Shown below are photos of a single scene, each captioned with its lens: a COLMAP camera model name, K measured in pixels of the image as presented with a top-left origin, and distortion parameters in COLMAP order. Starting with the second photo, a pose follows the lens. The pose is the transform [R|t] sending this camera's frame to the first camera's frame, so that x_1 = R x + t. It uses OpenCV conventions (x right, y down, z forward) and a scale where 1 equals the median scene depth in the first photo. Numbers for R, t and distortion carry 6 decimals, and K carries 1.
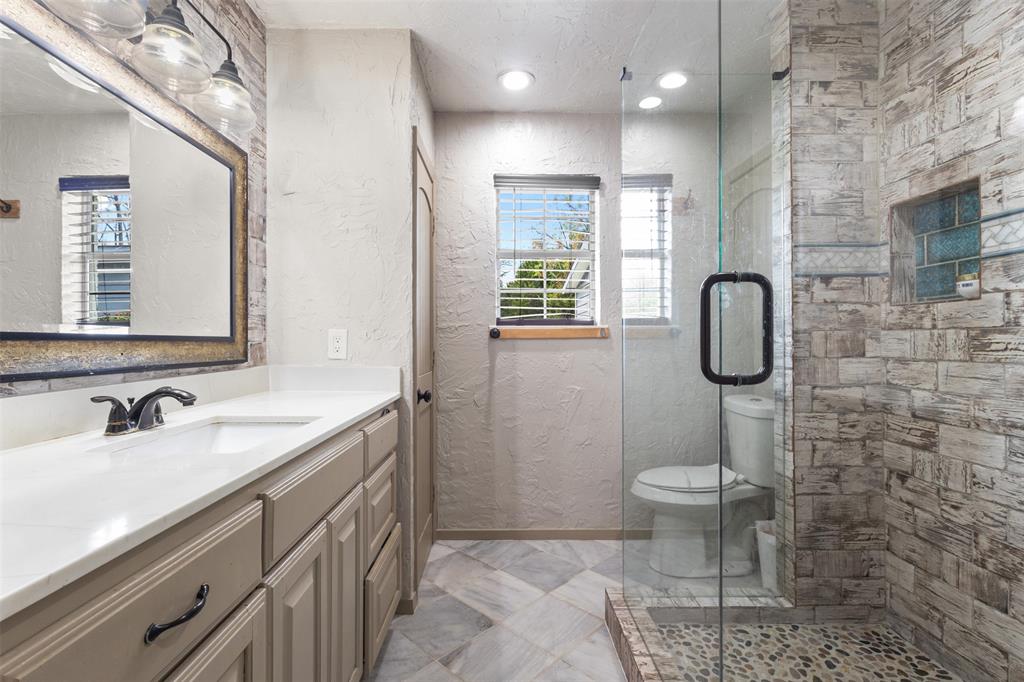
lens RADIAL K [[469.9, 0, 506.1], [0, 469.9, 340.2], [0, 0, 1]] dist [0.002040, -0.000254]
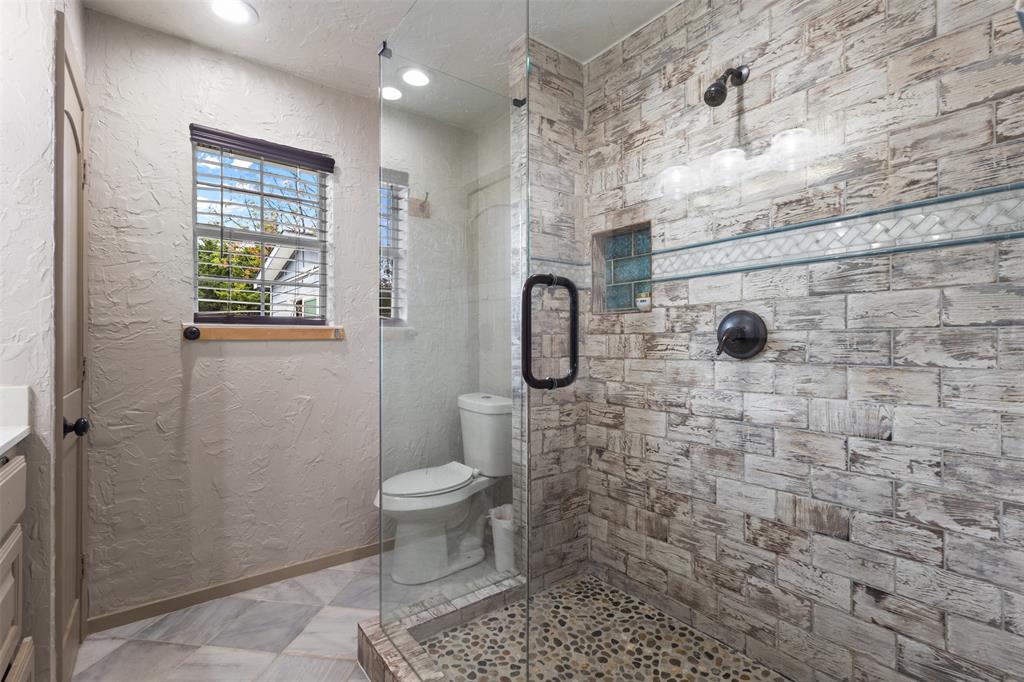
lens RADIAL K [[469.9, 0, 514.7], [0, 469.9, 340.1], [0, 0, 1]] dist [0.002040, -0.000254]
pose [[0.805469, 0.002253, 0.592634, -0.076548], [-0.000577, 0.999995, -0.003016, -0.002175], [-0.592638, 0.002087, 0.805466, 0.113137]]
